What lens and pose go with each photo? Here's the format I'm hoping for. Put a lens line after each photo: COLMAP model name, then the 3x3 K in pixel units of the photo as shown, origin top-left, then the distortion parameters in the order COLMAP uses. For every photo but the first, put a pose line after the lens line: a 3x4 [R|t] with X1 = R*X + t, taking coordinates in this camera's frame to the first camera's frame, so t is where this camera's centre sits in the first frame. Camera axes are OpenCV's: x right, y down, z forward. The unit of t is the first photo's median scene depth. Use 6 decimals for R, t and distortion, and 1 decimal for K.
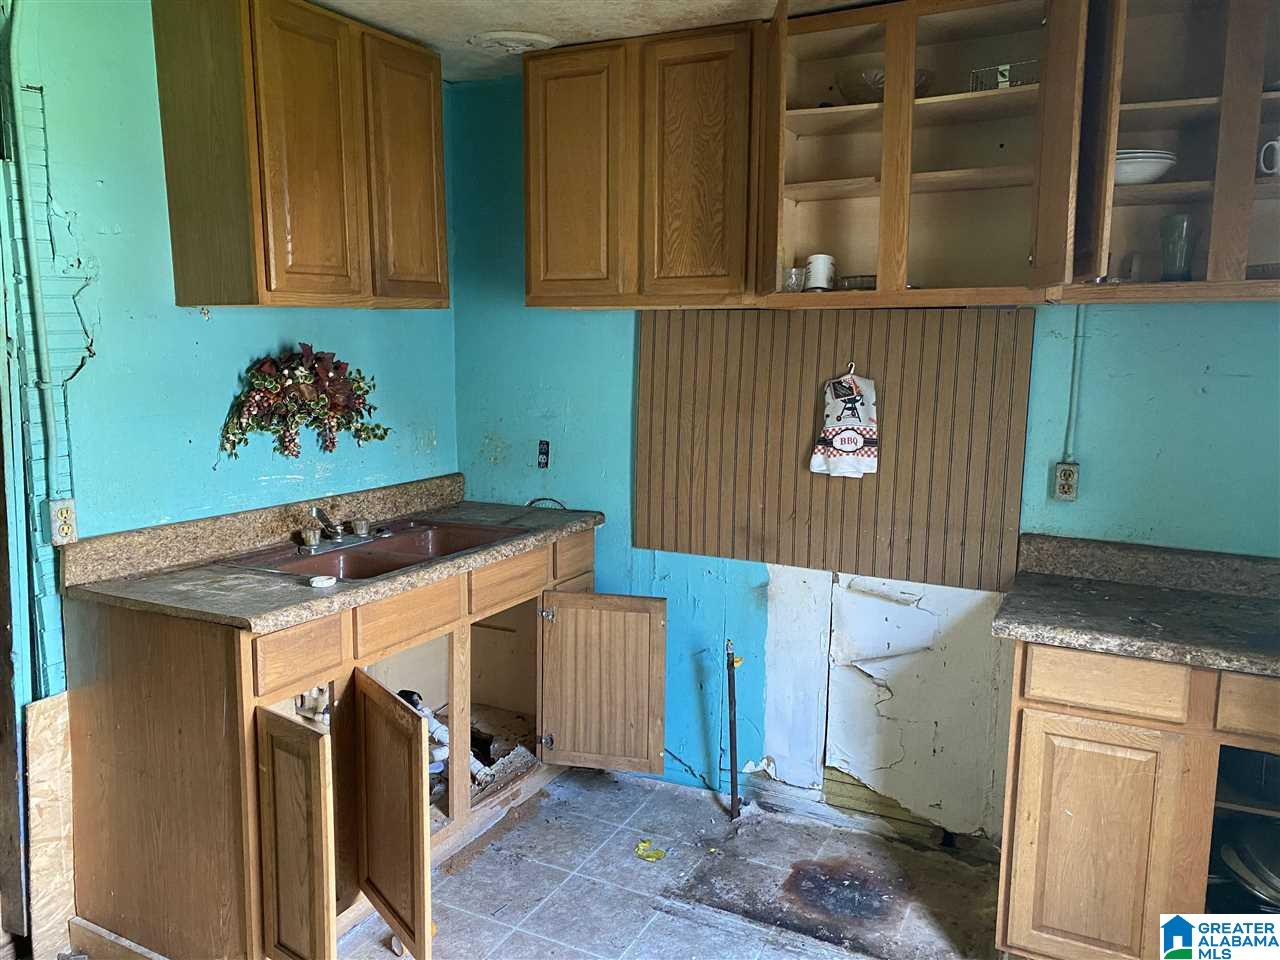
lens RADIAL K [[965.9, 0, 638.7], [0, 965.9, 484.2], [0, 0, 1]] dist [0.017269, -0.004690]
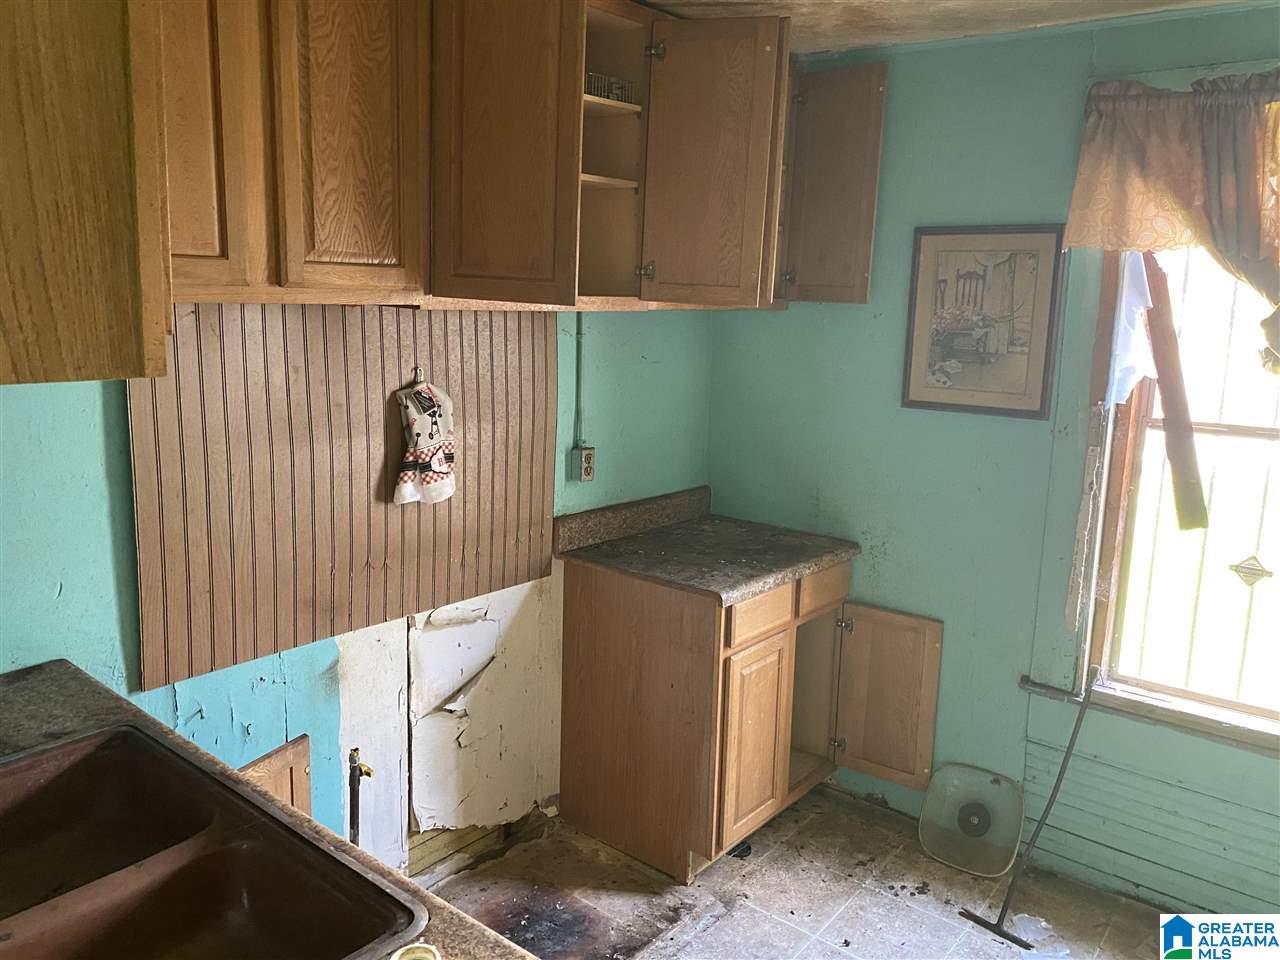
lens RADIAL K [[965.9, 0, 640.1], [0, 965.9, 476.8], [0, 0, 1]] dist [0.017269, -0.004690]
pose [[0.208573, -0.191800, 0.959015, -0.563718], [0.101174, 0.979552, 0.173903, -0.160121], [-0.972760, 0.060756, 0.223713, 0.634899]]
